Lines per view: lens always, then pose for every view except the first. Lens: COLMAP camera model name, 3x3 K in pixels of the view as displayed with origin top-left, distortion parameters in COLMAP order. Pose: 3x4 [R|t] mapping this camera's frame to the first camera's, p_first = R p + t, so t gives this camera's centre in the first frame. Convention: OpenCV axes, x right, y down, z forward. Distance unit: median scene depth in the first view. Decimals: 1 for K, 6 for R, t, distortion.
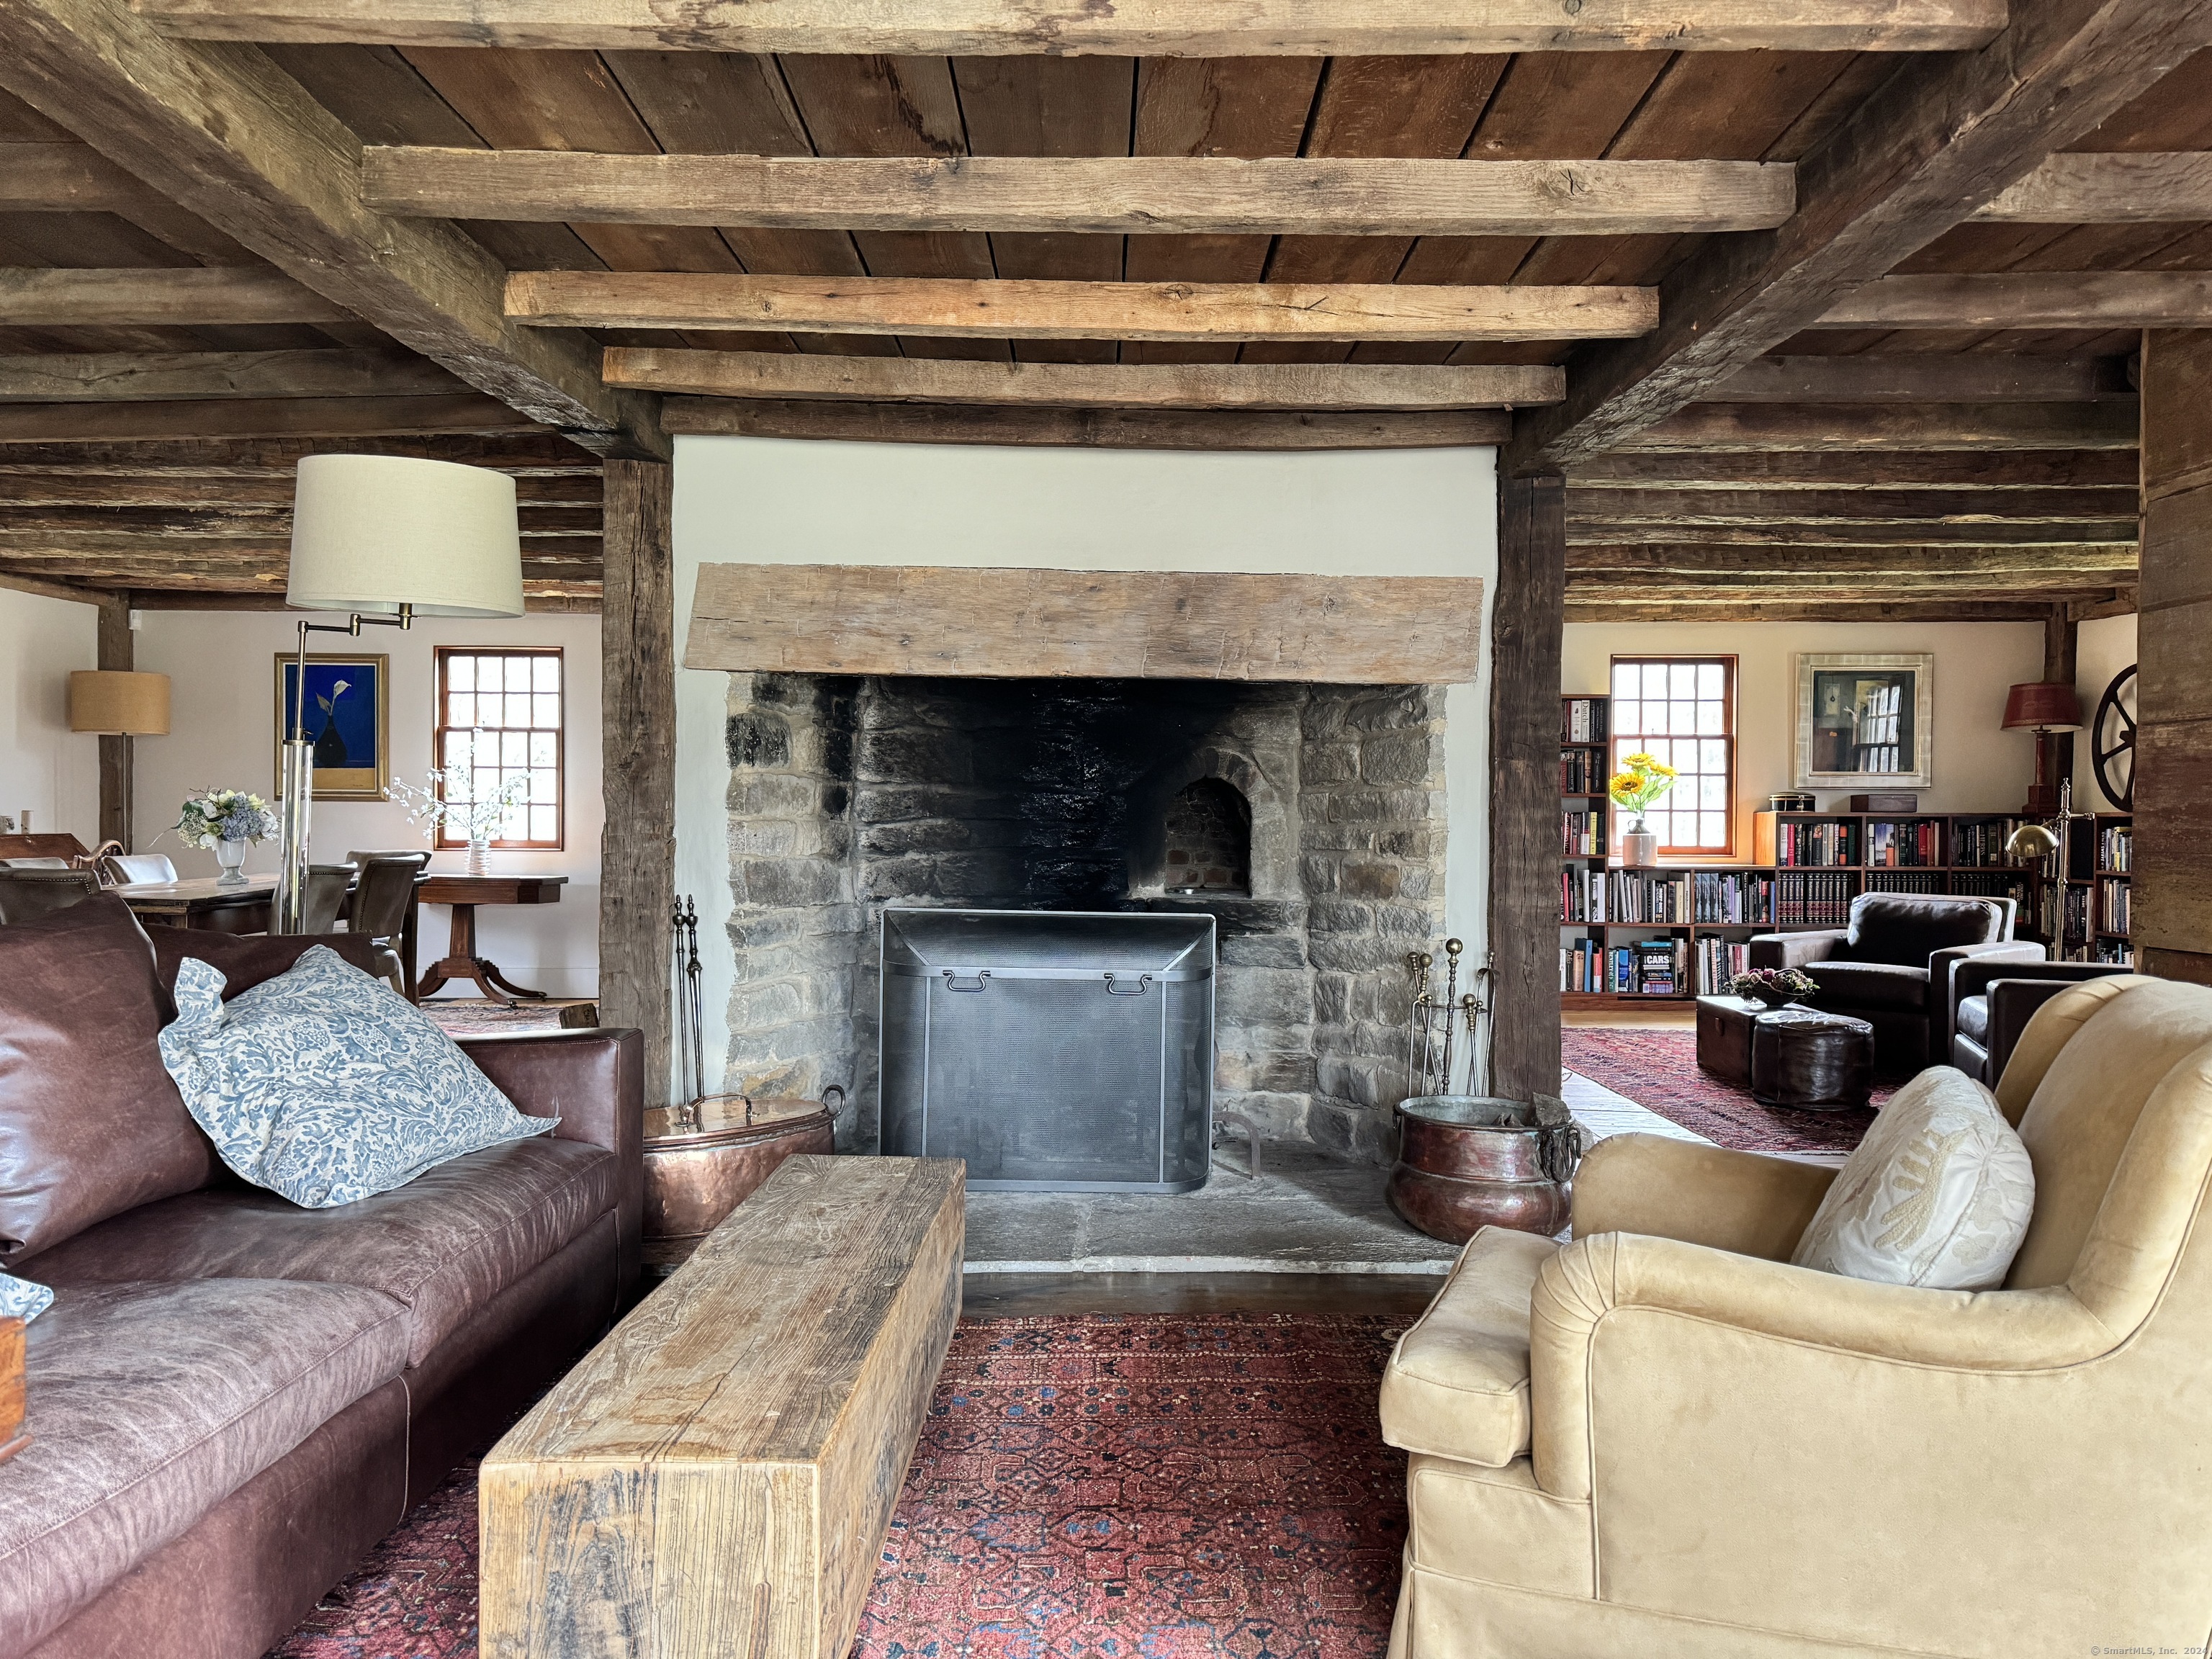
lens RADIAL K [[1526.4, 0, 1106.0], [0, 1526.4, 829.5], [0, 0, 1]] dist [0.004751, -0.001089]
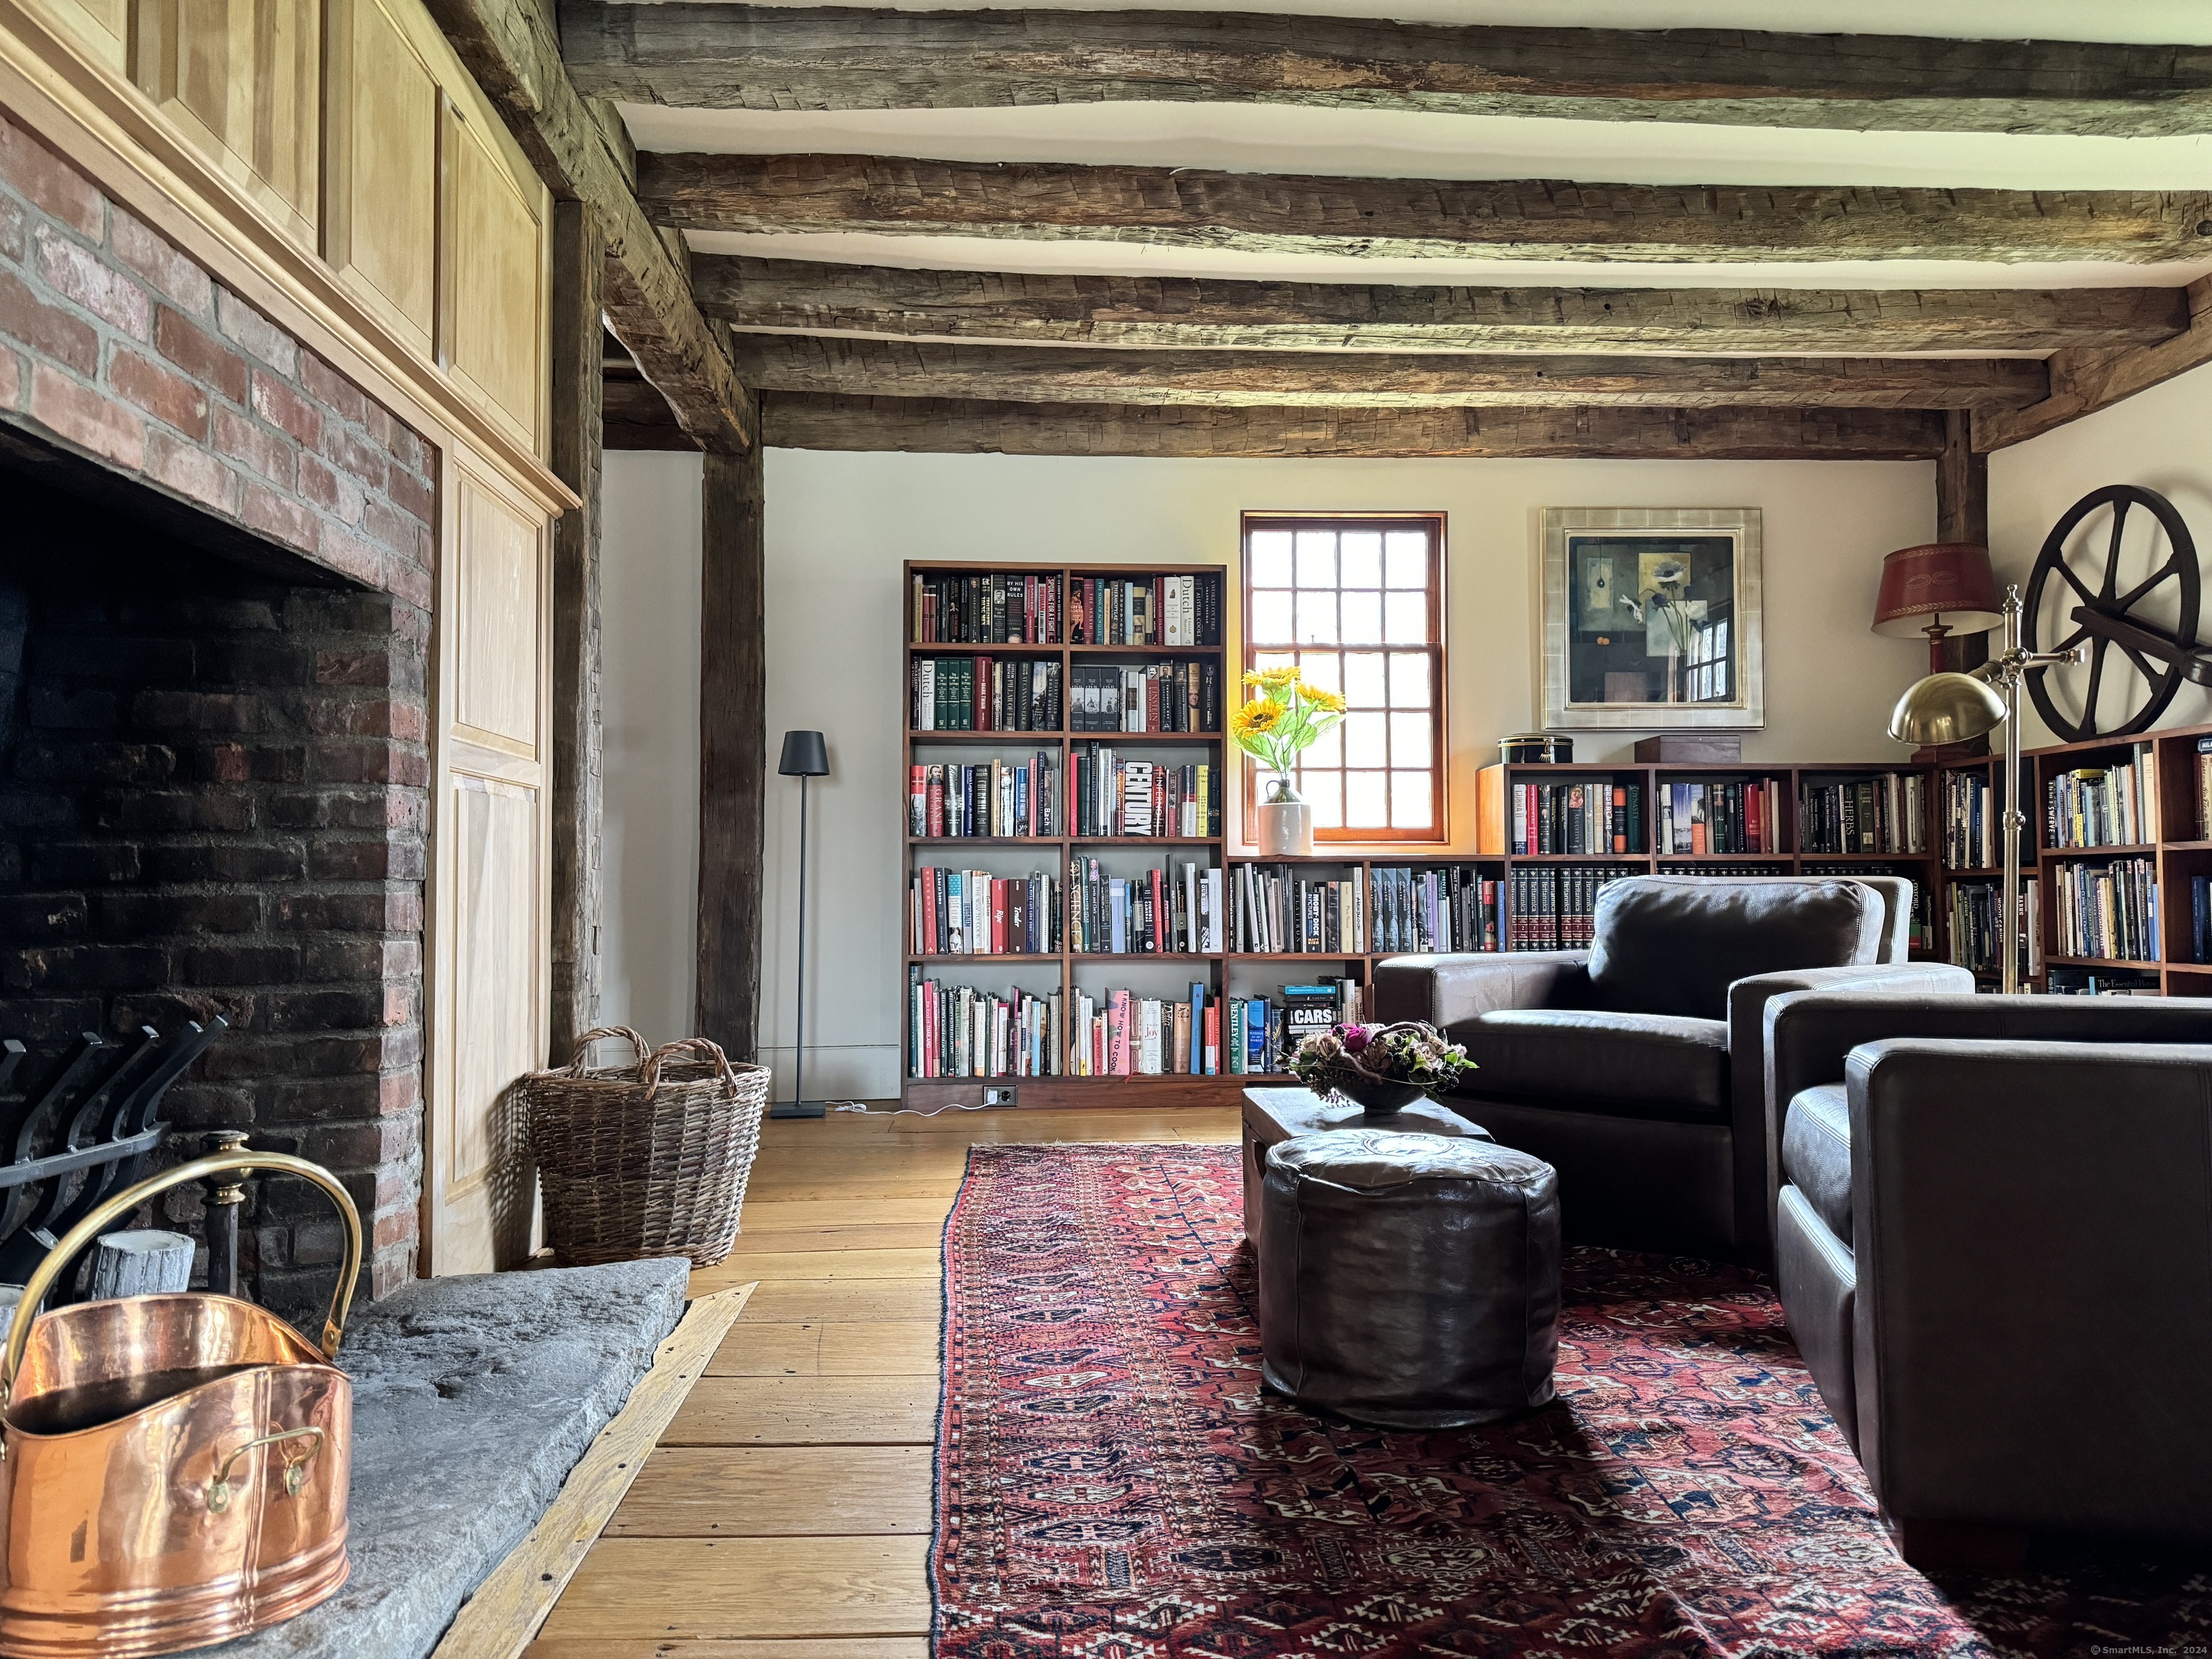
lens RADIAL K [[1496.9, 0, 1106.0], [0, 1496.9, 829.5], [0, 0, 1]] dist [0.056435, -0.090515]
pose [[0.998389, -0.003496, 0.056625, 0.249934], [0.006421, 0.998649, -0.051557, 0.042877], [-0.056369, 0.051837, 0.997063, 0.428109]]
